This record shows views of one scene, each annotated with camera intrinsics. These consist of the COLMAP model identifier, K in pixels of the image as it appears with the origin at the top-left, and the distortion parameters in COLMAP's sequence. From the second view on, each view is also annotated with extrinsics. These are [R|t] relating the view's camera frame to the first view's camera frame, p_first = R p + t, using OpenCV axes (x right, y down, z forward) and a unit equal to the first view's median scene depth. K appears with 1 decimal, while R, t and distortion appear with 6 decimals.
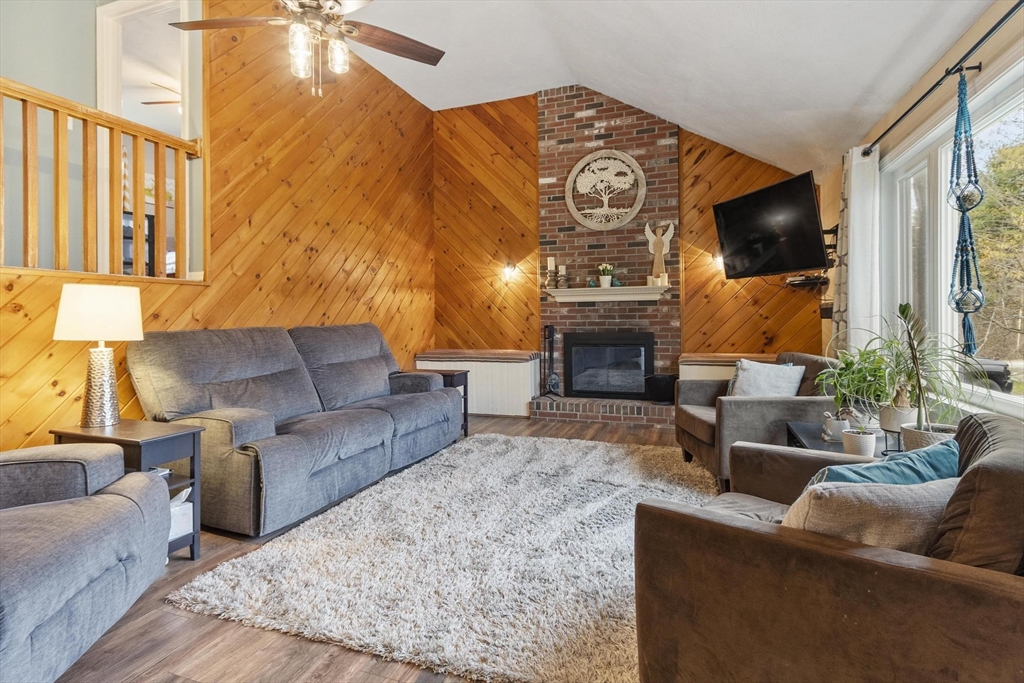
lens RADIAL K [[513.1, 0, 511.8], [0, 513.1, 317.3], [0, 0, 1]] dist [-0.000218, -0.000493]
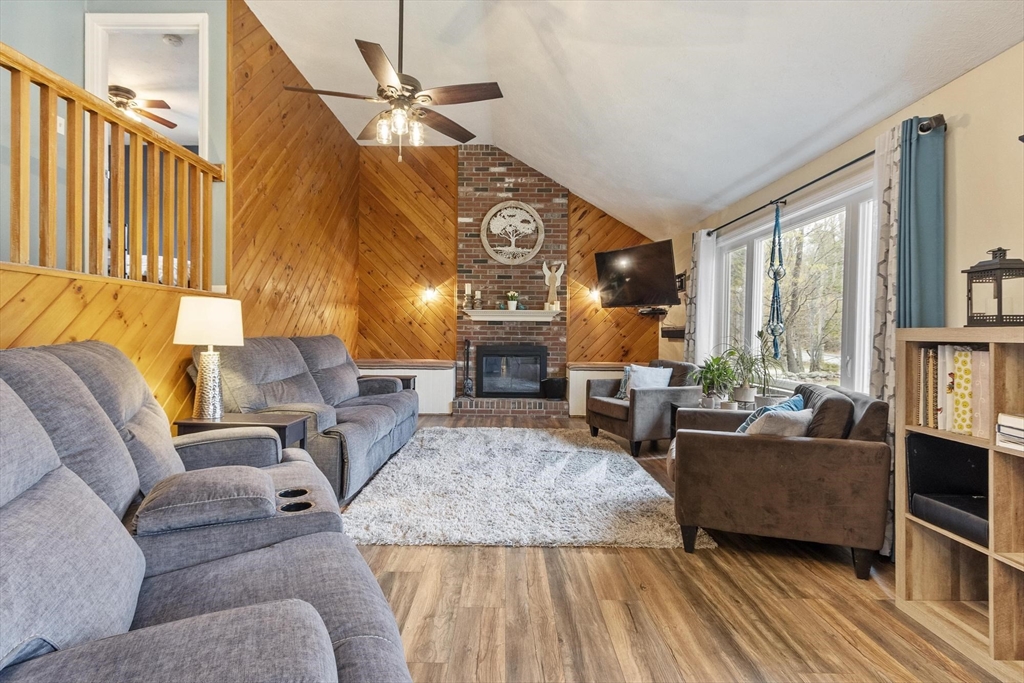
lens RADIAL K [[481.8, 0, 504.9], [0, 481.8, 339.6], [0, 0, 1]] dist [-0.000371, 0.000697]
pose [[0.941012, 0.016456, 0.337972, -0.239096], [-0.020970, 0.999733, 0.009710, 0.003408], [-0.337722, -0.016224, 0.941106, -0.115907]]
